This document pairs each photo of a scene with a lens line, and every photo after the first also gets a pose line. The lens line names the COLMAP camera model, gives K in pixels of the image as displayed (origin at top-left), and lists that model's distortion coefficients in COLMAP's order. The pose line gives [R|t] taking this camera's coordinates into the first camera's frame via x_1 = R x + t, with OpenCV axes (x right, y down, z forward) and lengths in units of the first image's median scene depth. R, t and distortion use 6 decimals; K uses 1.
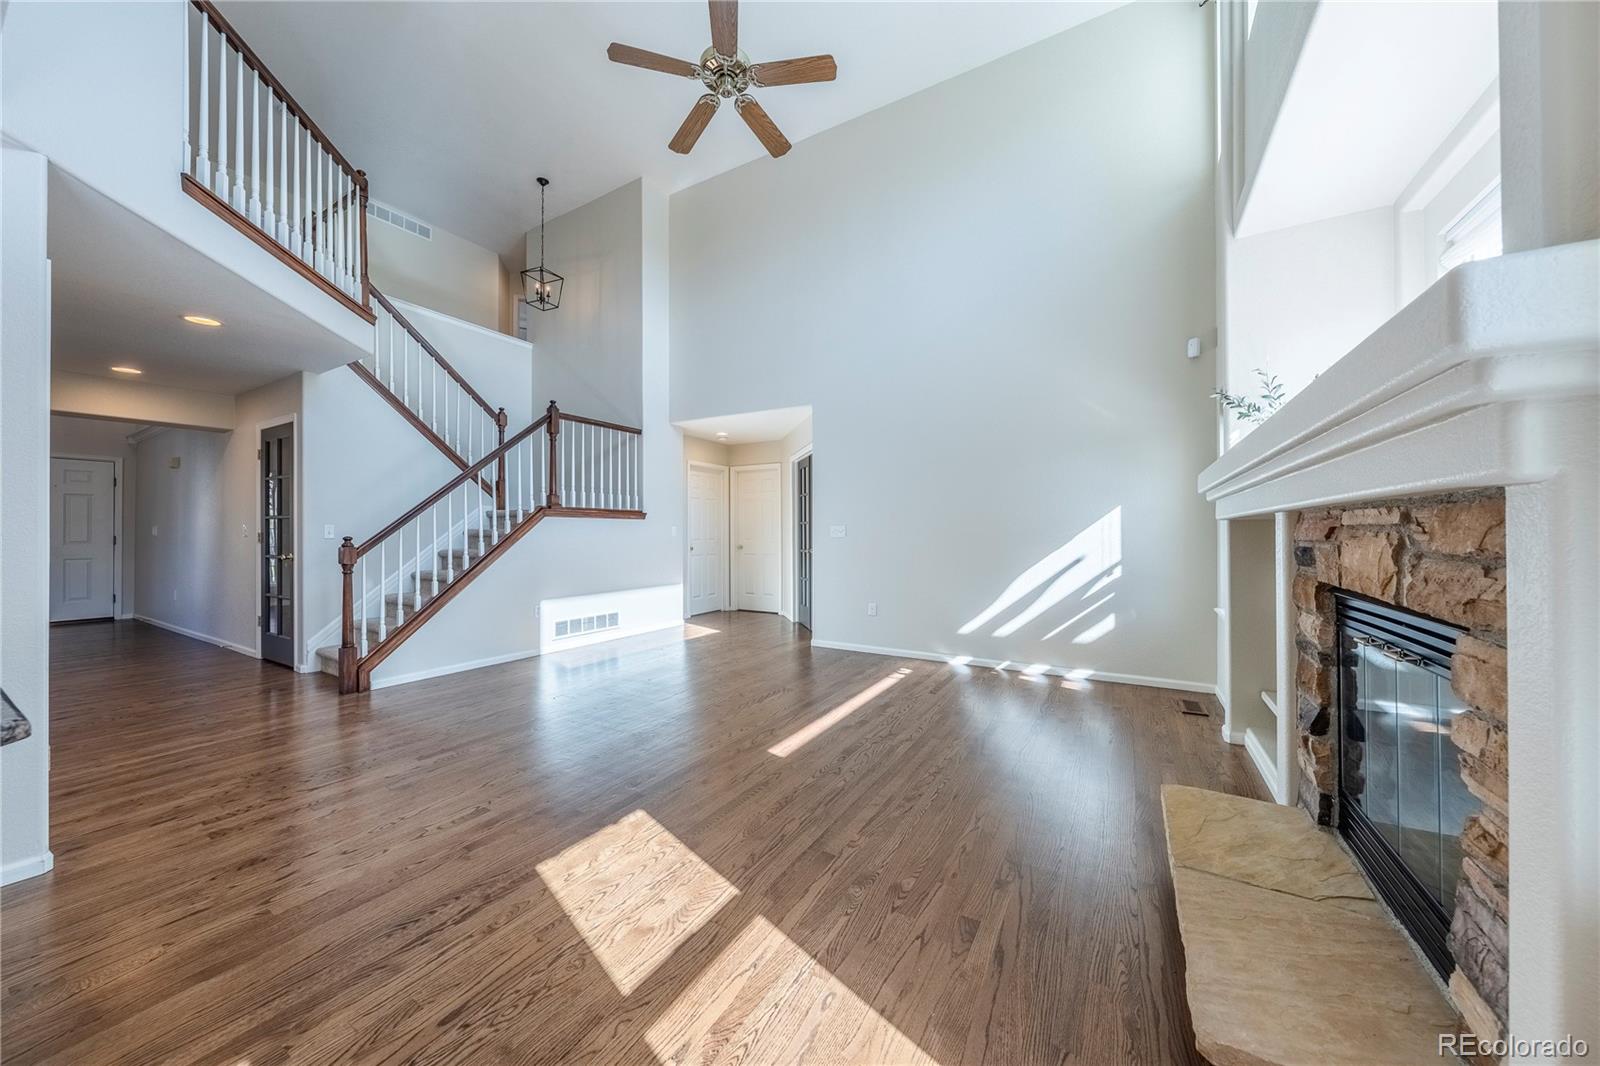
lens RADIAL K [[548.9, 0, 798.1], [0, 548.9, 527.5], [0, 0, 1]] dist [-0.000943, 0.000139]
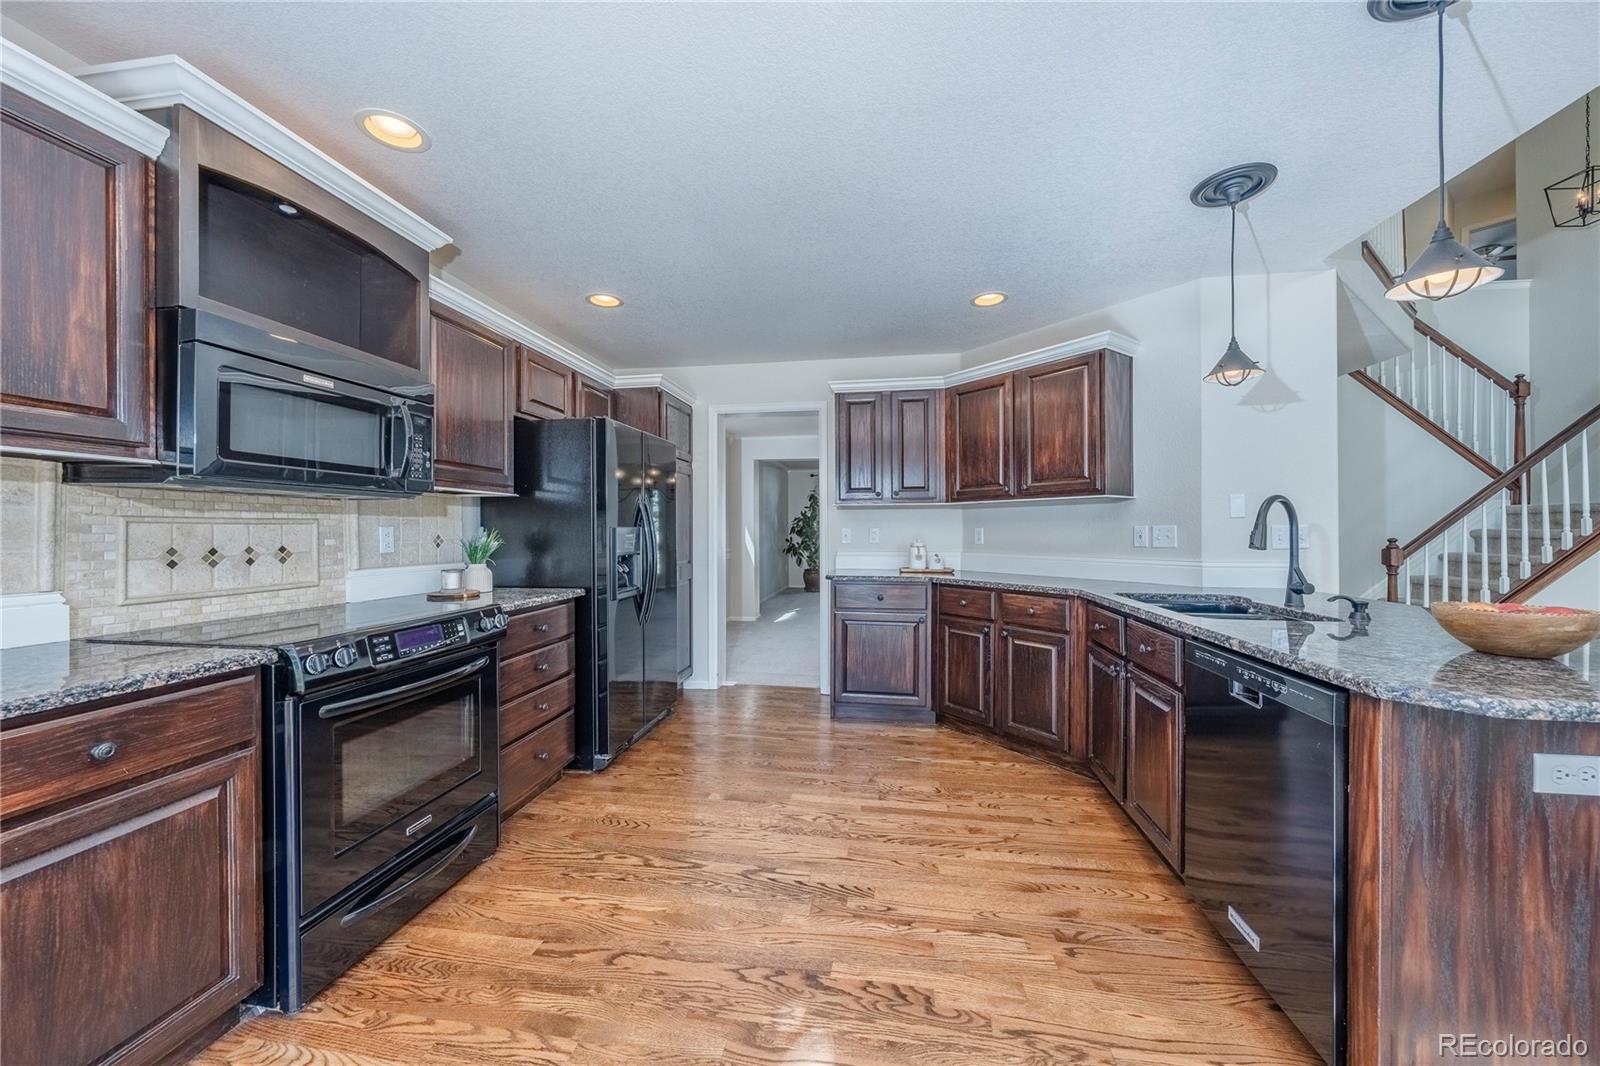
lens RADIAL K [[576.8, 0, 803.8], [0, 576.8, 528.3], [0, 0, 1]] dist [-0.001912, 0.000219]
pose [[0.378891, -0.003522, -0.925435, -0.187932], [0.010880, 0.999941, 0.000649, -0.010373], [0.925378, -0.010314, 0.378906, -0.300162]]
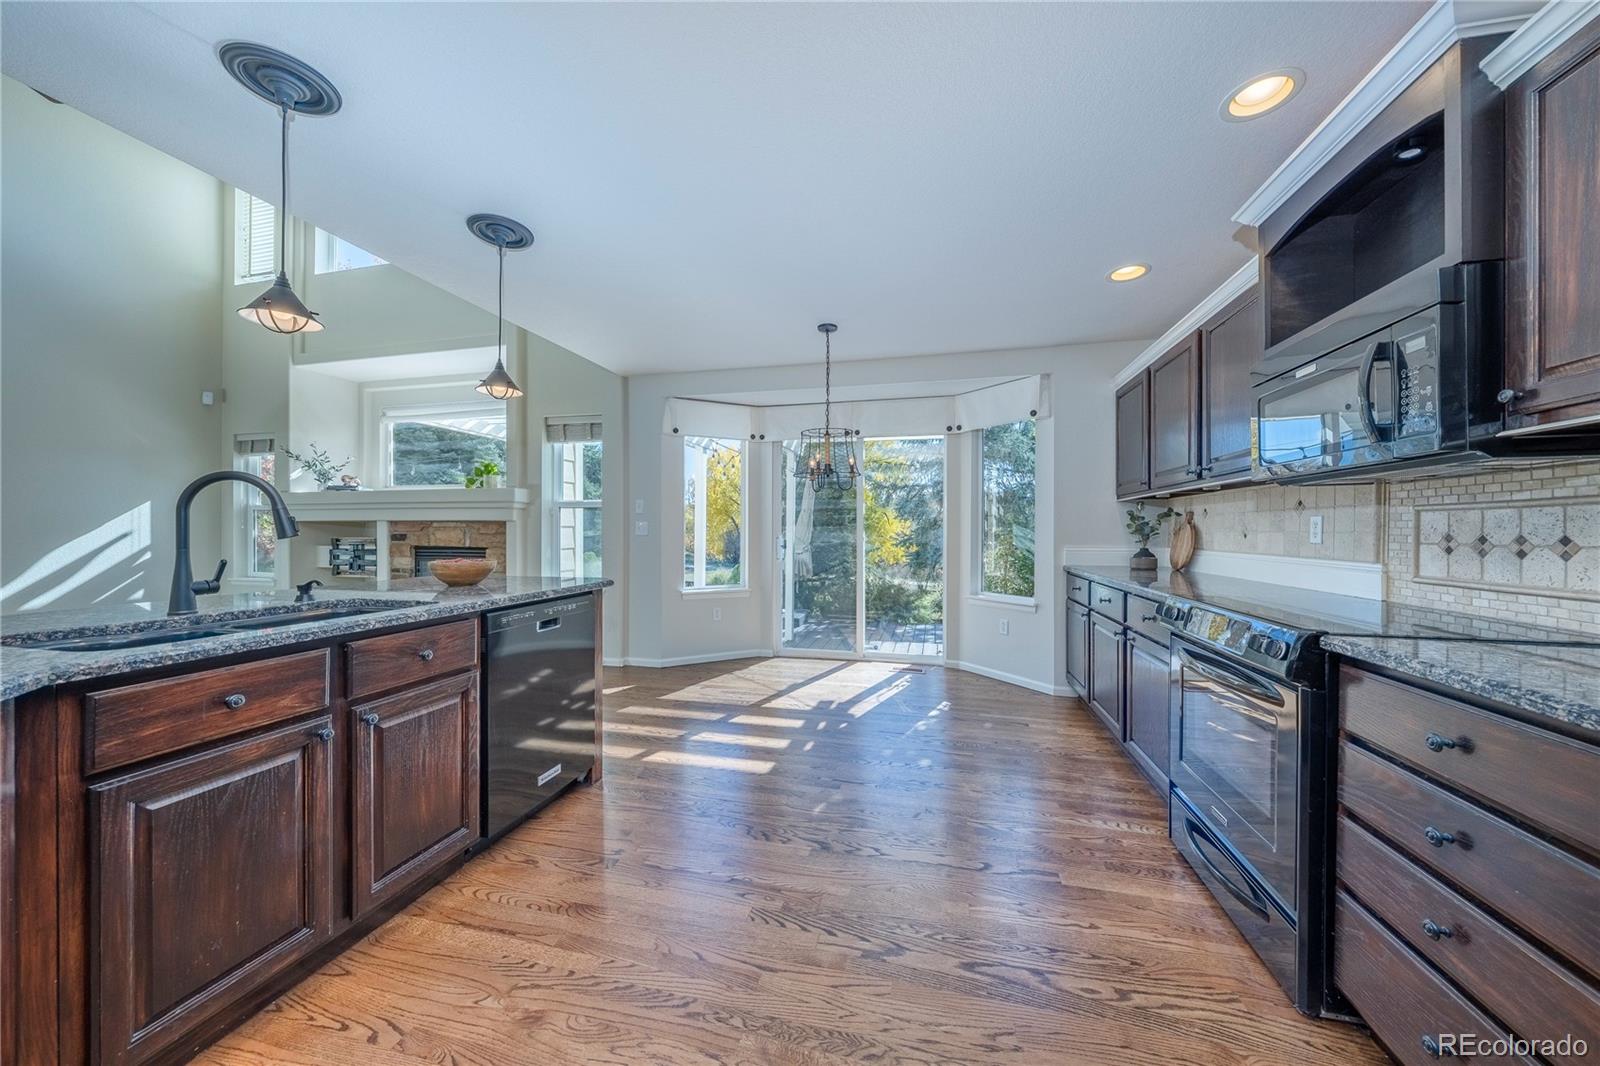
lens RADIAL K [[548.9, 0, 804.9], [0, 548.9, 527.5], [0, 0, 1]] dist [-0.000943, 0.000139]
pose [[-0.299652, 0.003630, 0.954042, -0.816588], [-0.012038, 0.999899, -0.007586, 0.000105], [-0.953973, -0.013757, -0.299578, -0.057603]]
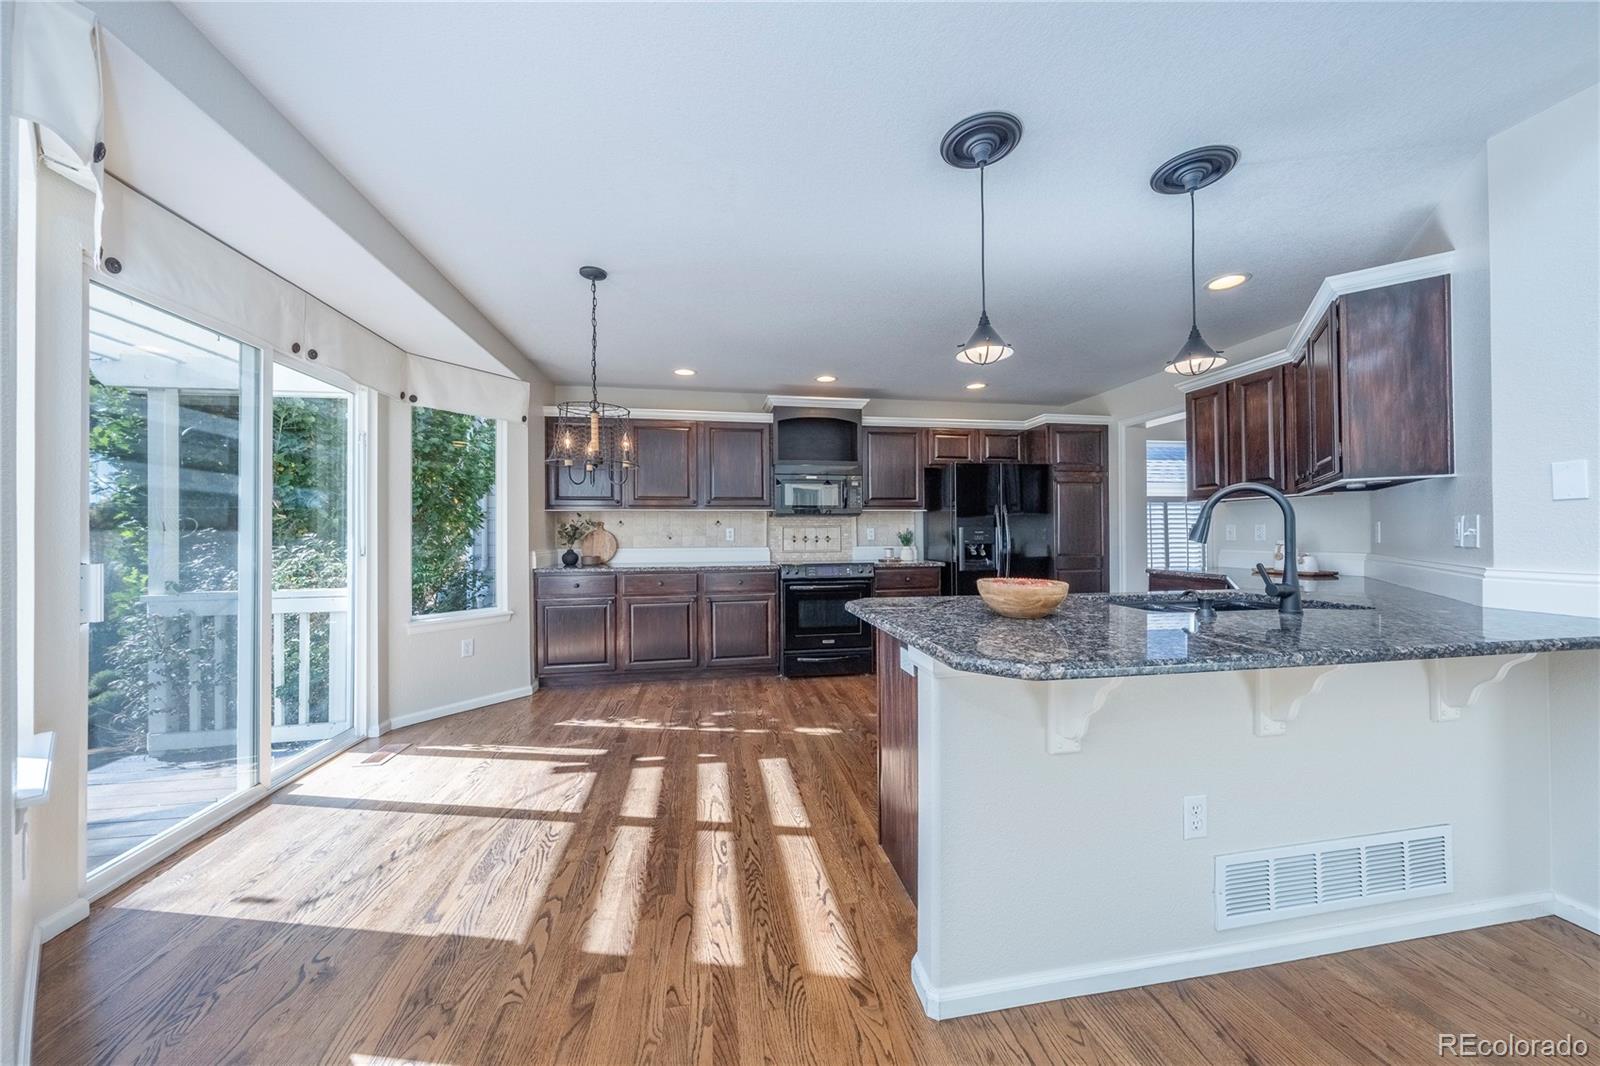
lens RADIAL K [[548.9, 0, 802.5], [0, 548.9, 528.2], [0, 0, 1]] dist [-0.000943, 0.000139]
pose [[-0.754453, -0.002413, -0.656350, -0.001023], [0.011740, 0.999784, -0.017171, 0.000735], [0.656250, -0.020660, -0.754261, 0.231959]]
